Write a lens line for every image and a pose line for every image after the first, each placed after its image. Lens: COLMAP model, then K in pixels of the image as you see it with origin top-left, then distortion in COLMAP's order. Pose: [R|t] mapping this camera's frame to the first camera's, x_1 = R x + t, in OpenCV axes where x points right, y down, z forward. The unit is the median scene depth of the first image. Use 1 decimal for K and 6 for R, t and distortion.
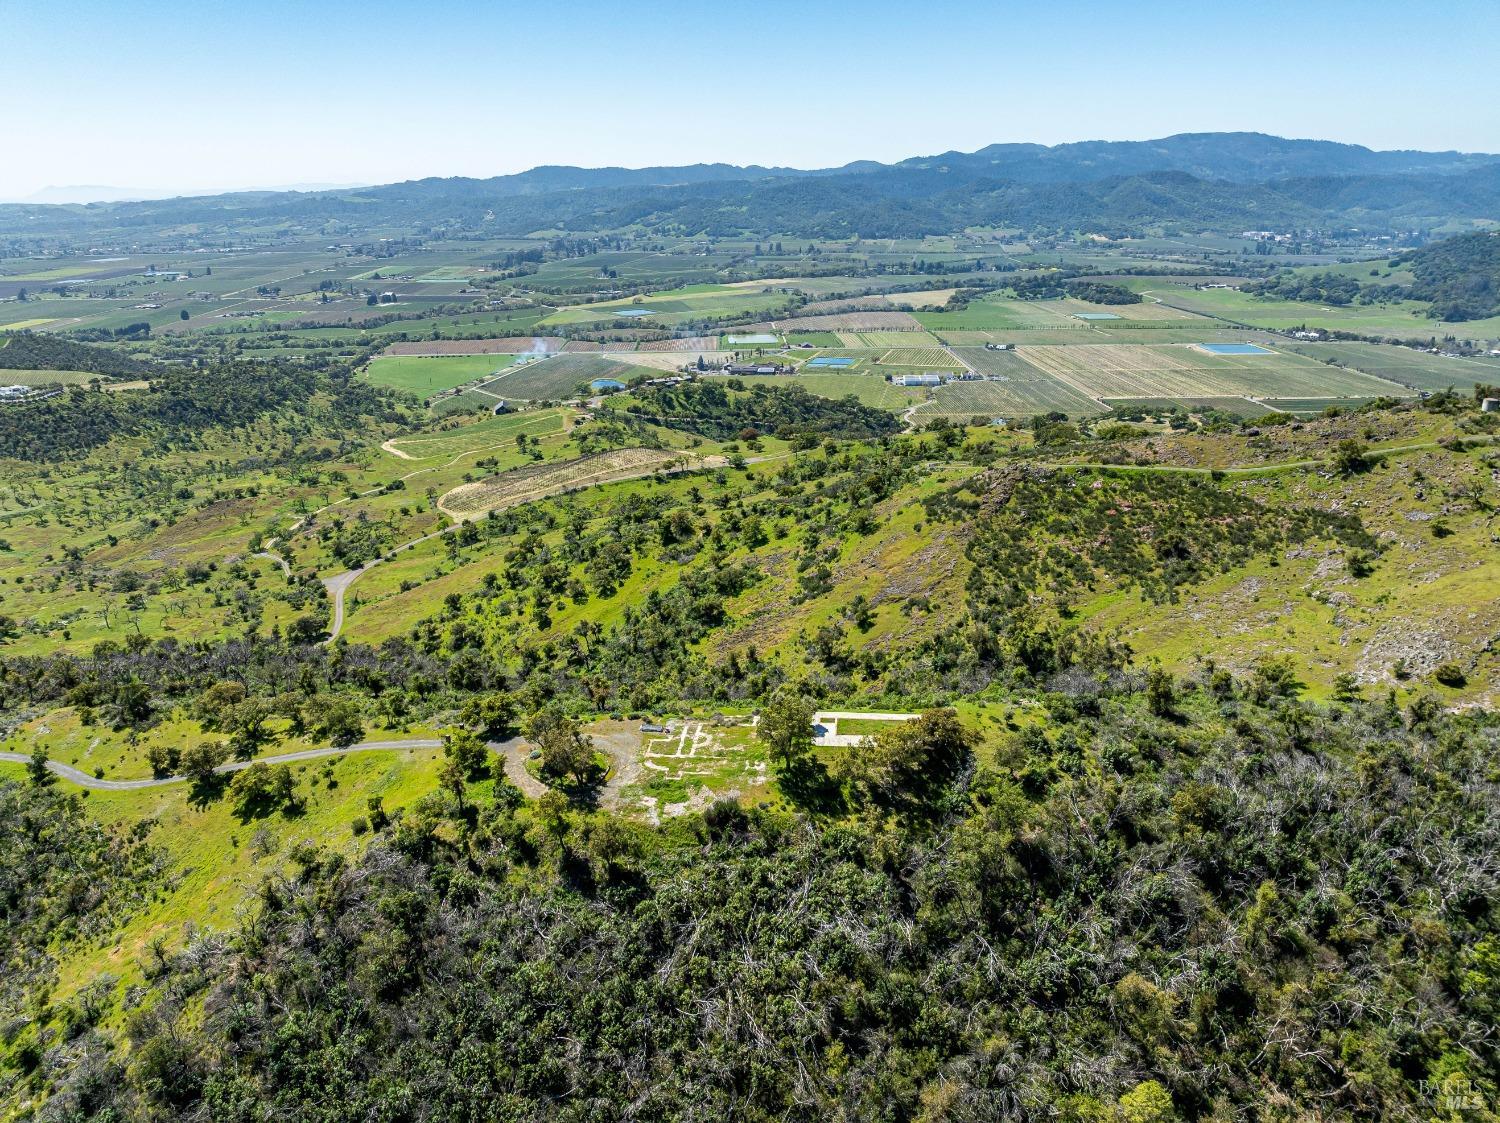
lens RADIAL K [[1070.9, 0, 751.3], [0, 1070.9, 534.7], [0, 0, 1]] dist [-0.035715, -0.004792]
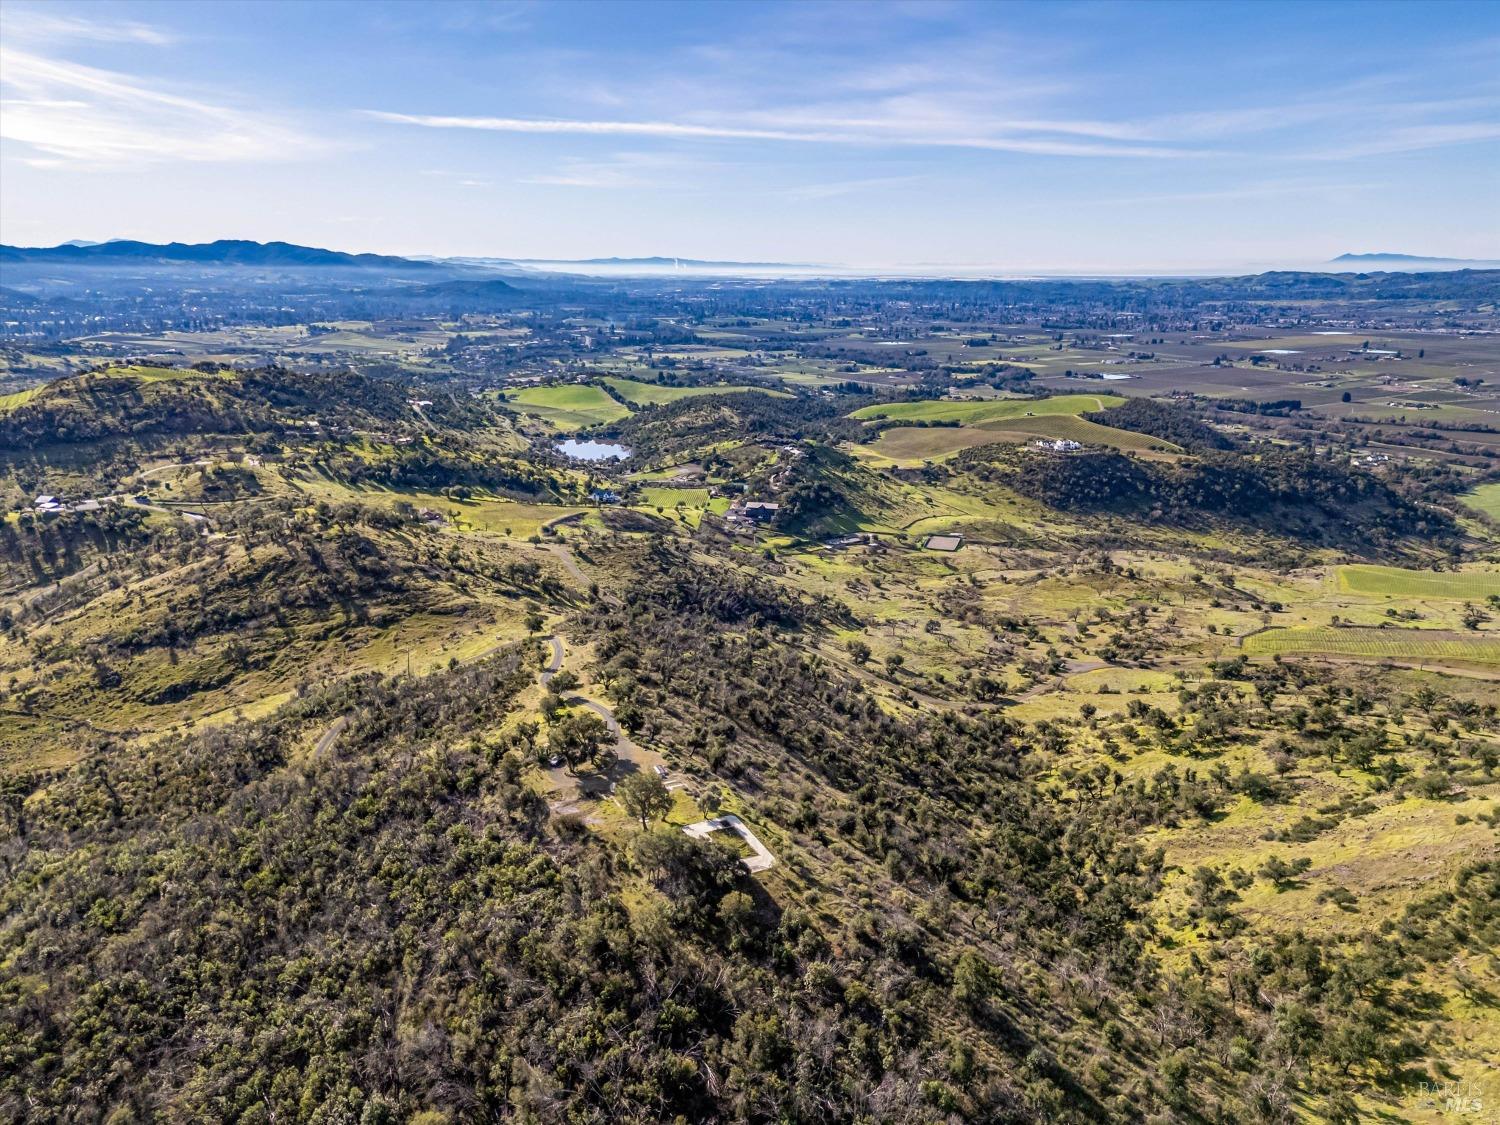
lens RADIAL K [[1105.7, 0, 750.0], [0, 1105.7, 562.5], [0, 0, 1]] dist [0.073153, -0.062286]
pose [[0.496400, 0.242795, -0.833449, 0.289325], [-0.285444, 0.952356, 0.107424, -0.066515], [0.819823, 0.184577, 0.542054, 0.088816]]
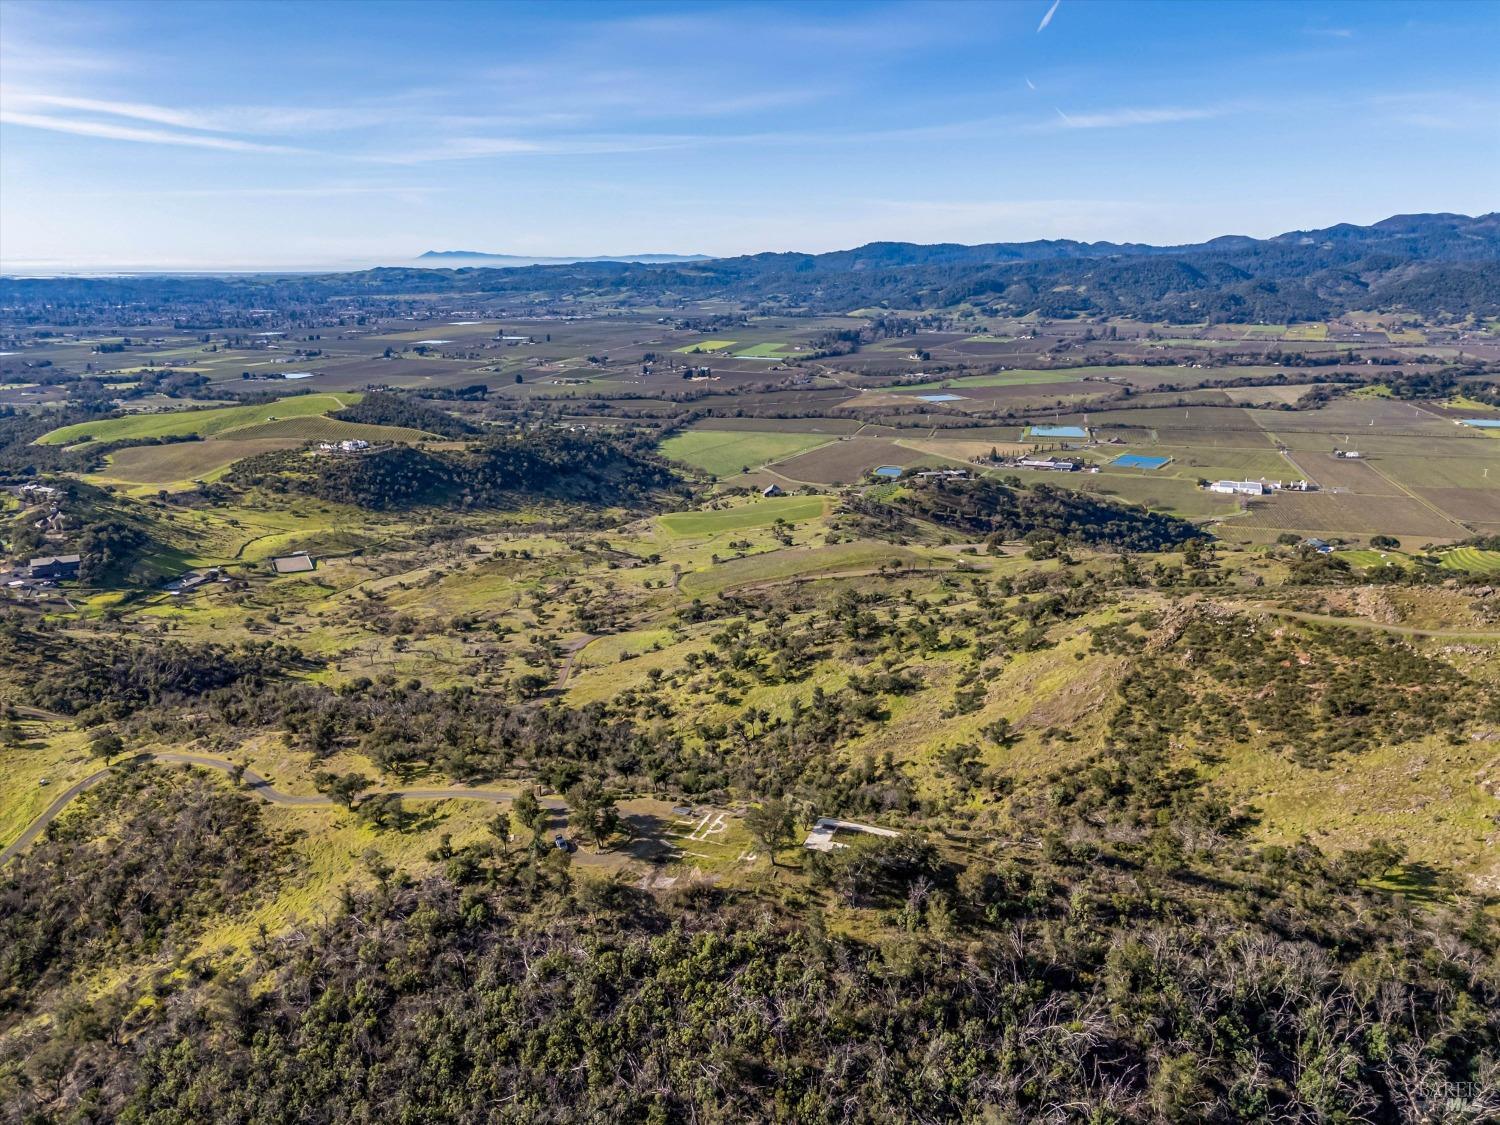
lens RADIAL K [[1105.7, 0, 750.0], [0, 1105.7, 562.5], [0, 0, 1]] dist [0.073153, -0.062286]
pose [[0.955827, 0.086128, -0.281027, 0.082825], [-0.100272, 0.994297, -0.036314, -0.014033], [0.276296, 0.062889, 0.959013, -0.042417]]
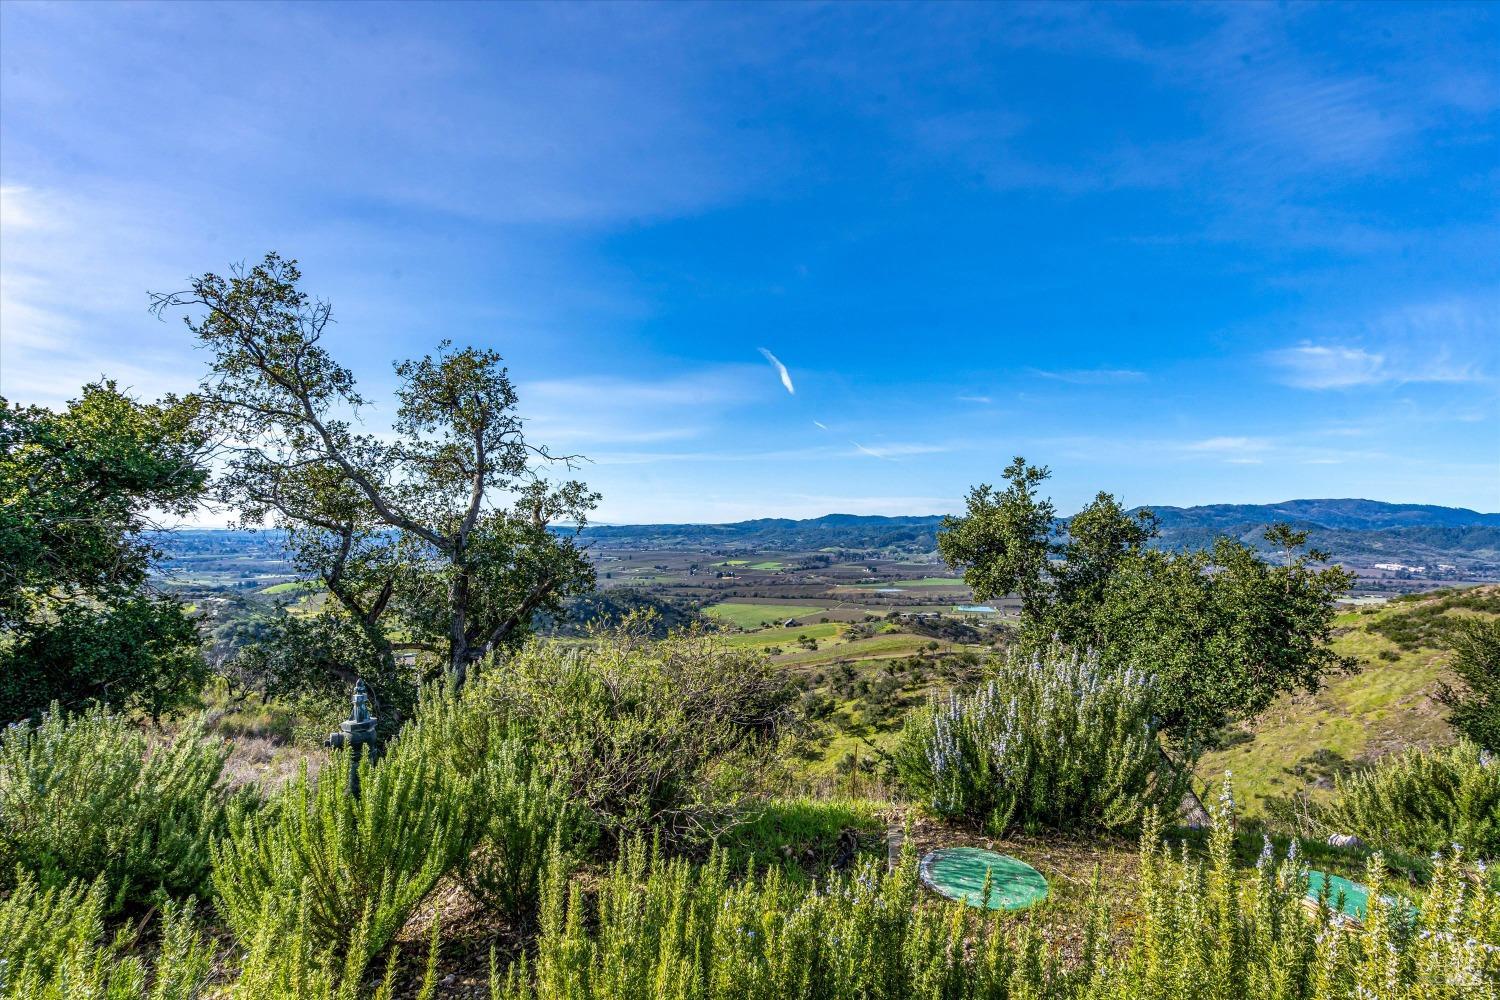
lens RADIAL K [[683.3, 0, 752.5], [0, 683.3, 524.8], [0, 0, 1]] dist [-0.000047, 0.000175]
pose [[0.954899, 0.021063, -0.296183, -0.049618], [-0.115630, 0.945119, -0.305581, 0.049033], [0.273492, 0.326046, 0.904929, 0.287885]]
